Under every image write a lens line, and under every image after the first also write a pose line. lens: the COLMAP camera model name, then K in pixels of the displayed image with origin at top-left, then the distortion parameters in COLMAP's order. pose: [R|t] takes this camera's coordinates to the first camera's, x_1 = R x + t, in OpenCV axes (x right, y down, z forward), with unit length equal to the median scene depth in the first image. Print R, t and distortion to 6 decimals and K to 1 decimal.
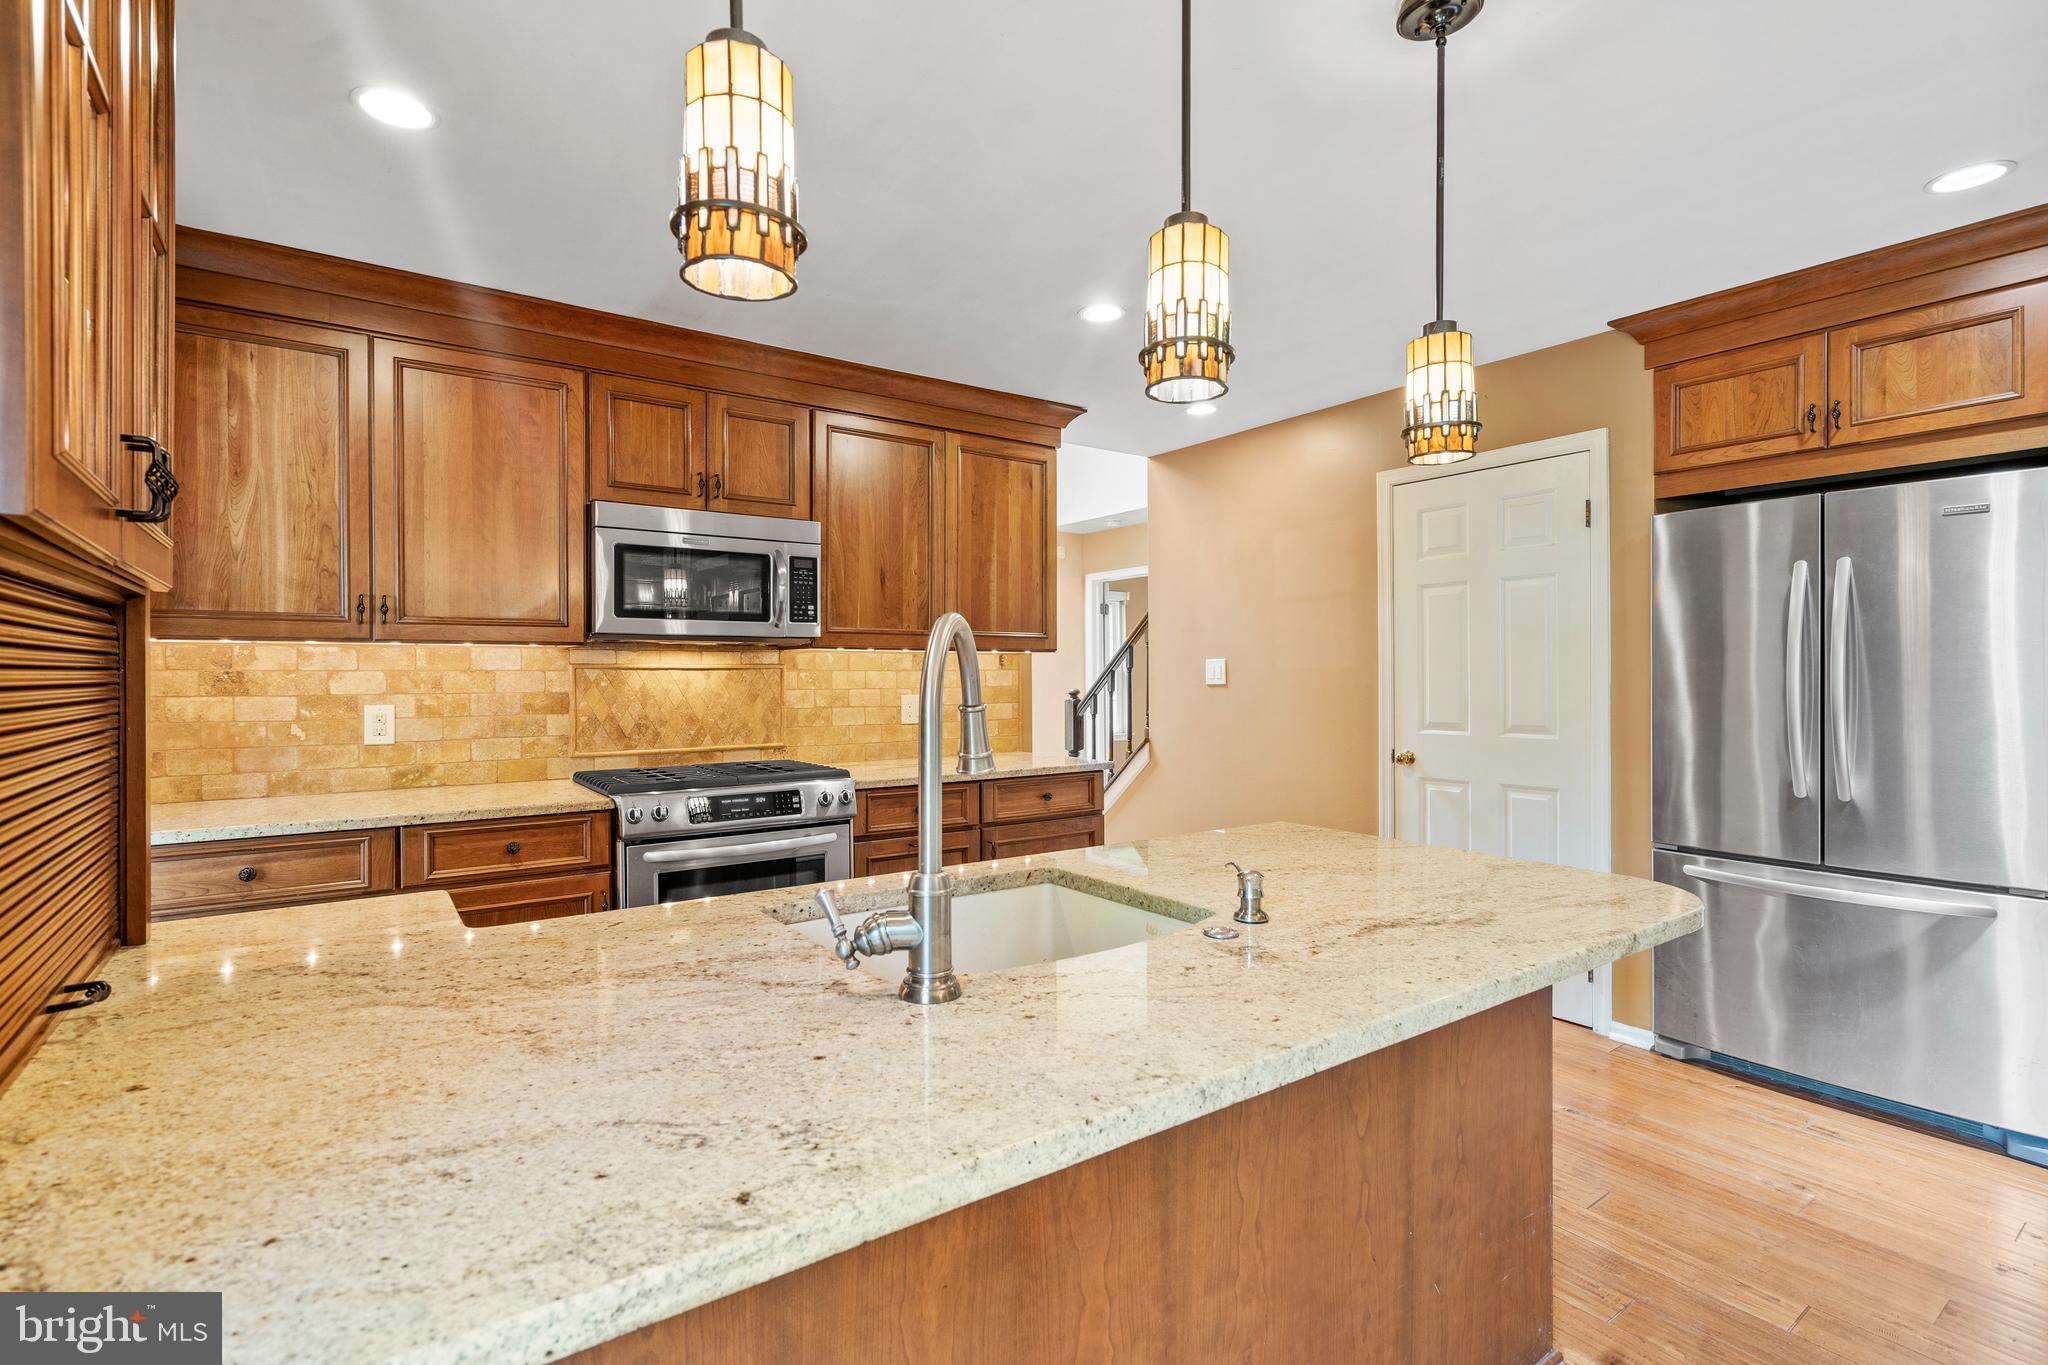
lens RADIAL K [[922.5, 0, 943.9], [0, 922.5, 683.9], [0, 0, 1]] dist [-0.001770, 0.001242]
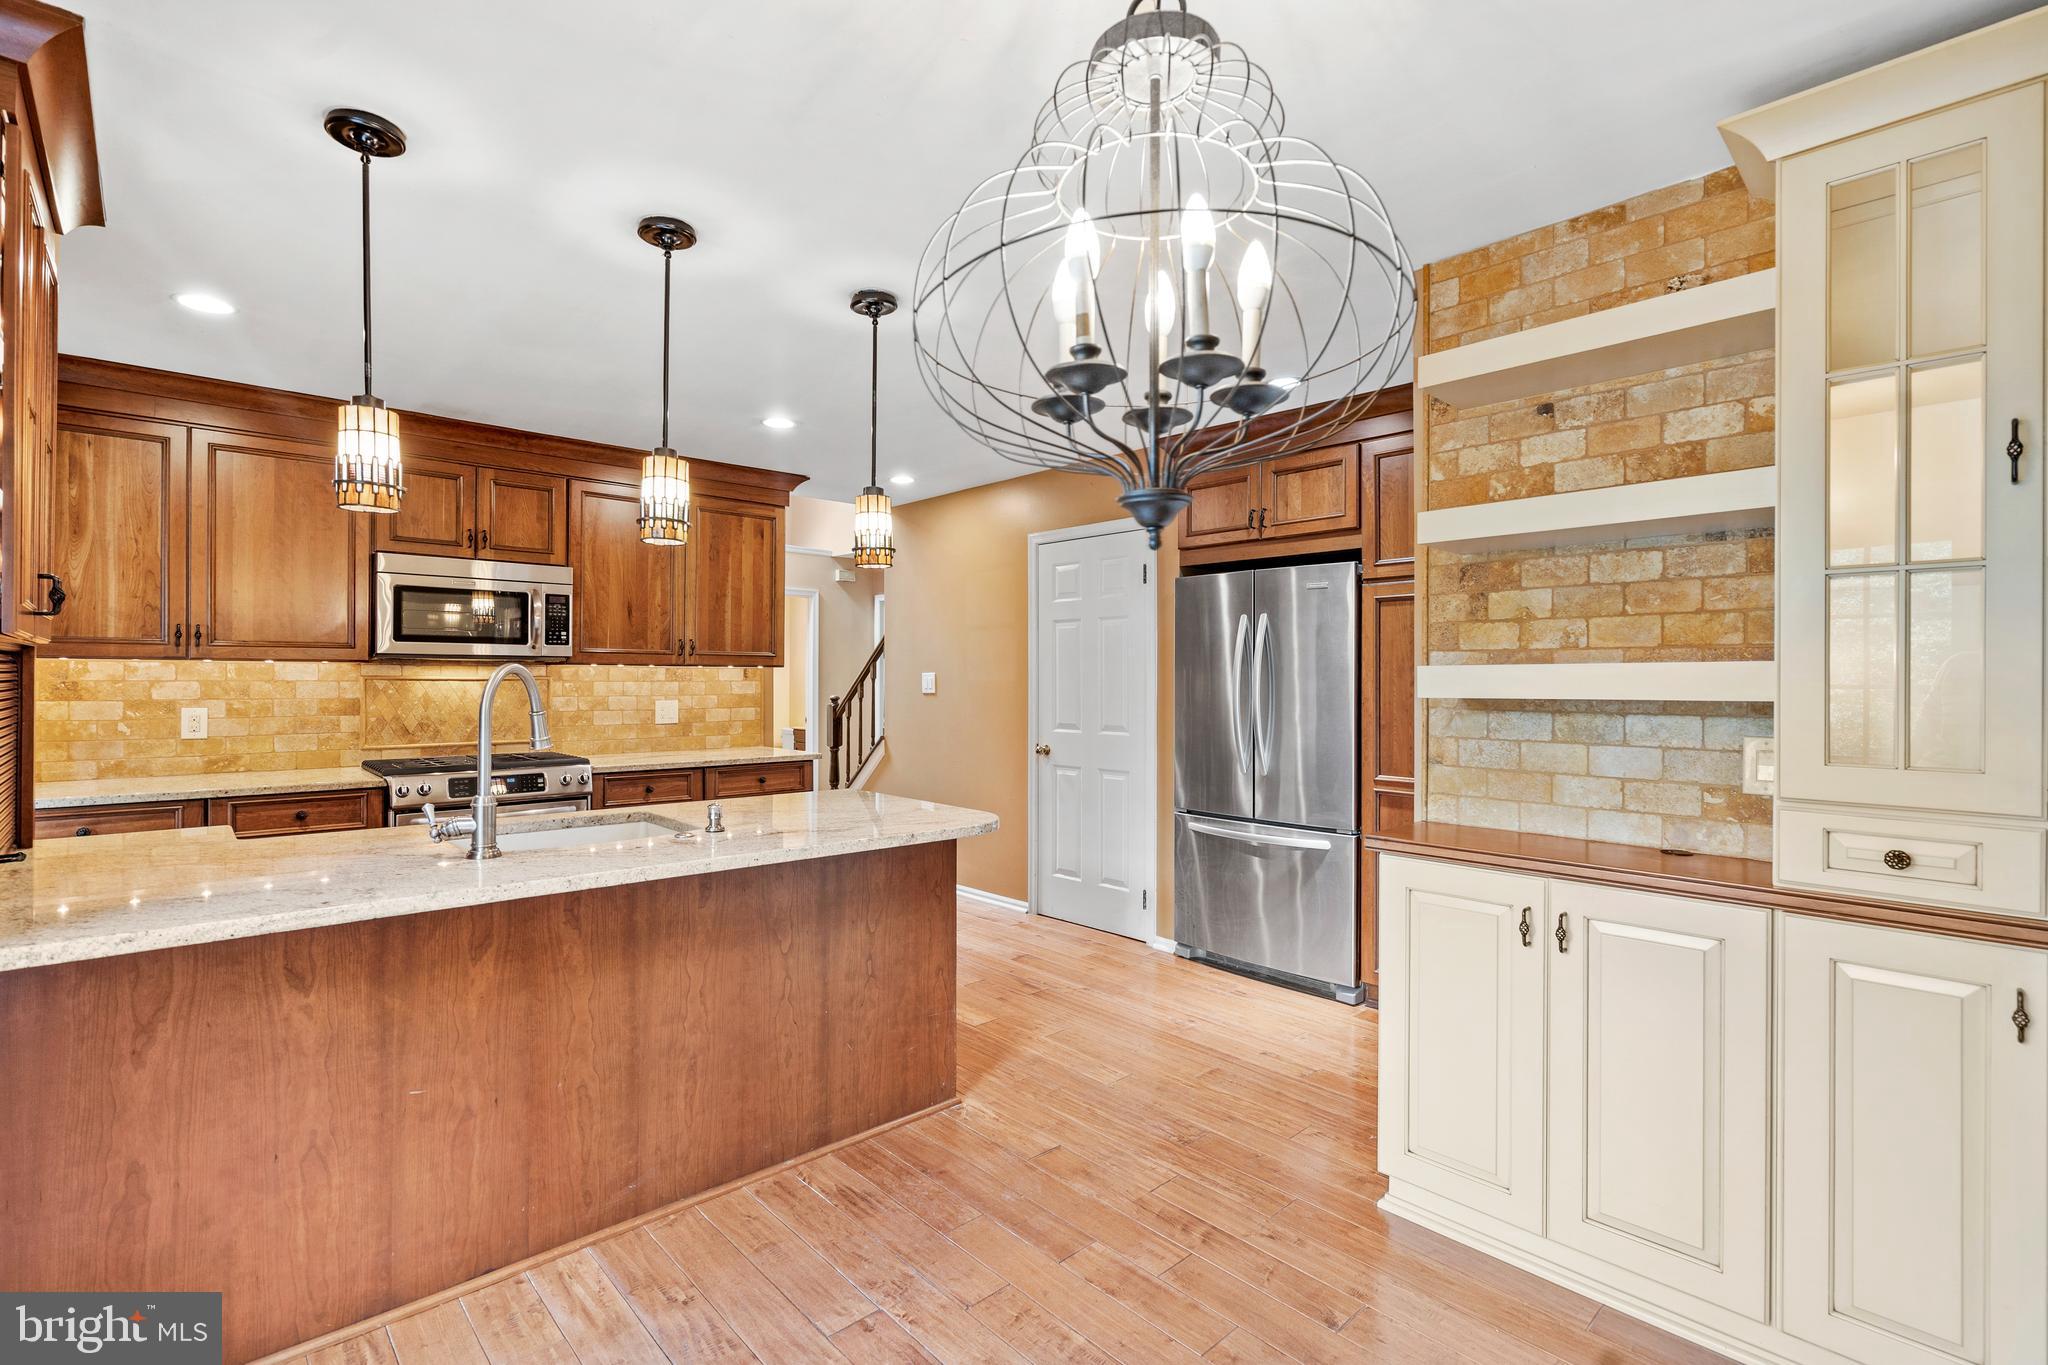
lens RADIAL K [[922.5, 0, 957.0], [0, 922.5, 682.7], [0, 0, 1]] dist [-0.001770, 0.001242]
pose [[0.991513, 0.007465, 0.129790, 0.279145], [-0.006989, 0.999967, -0.004124, -0.014737], [-0.129816, 0.003182, 0.991533, -0.419011]]
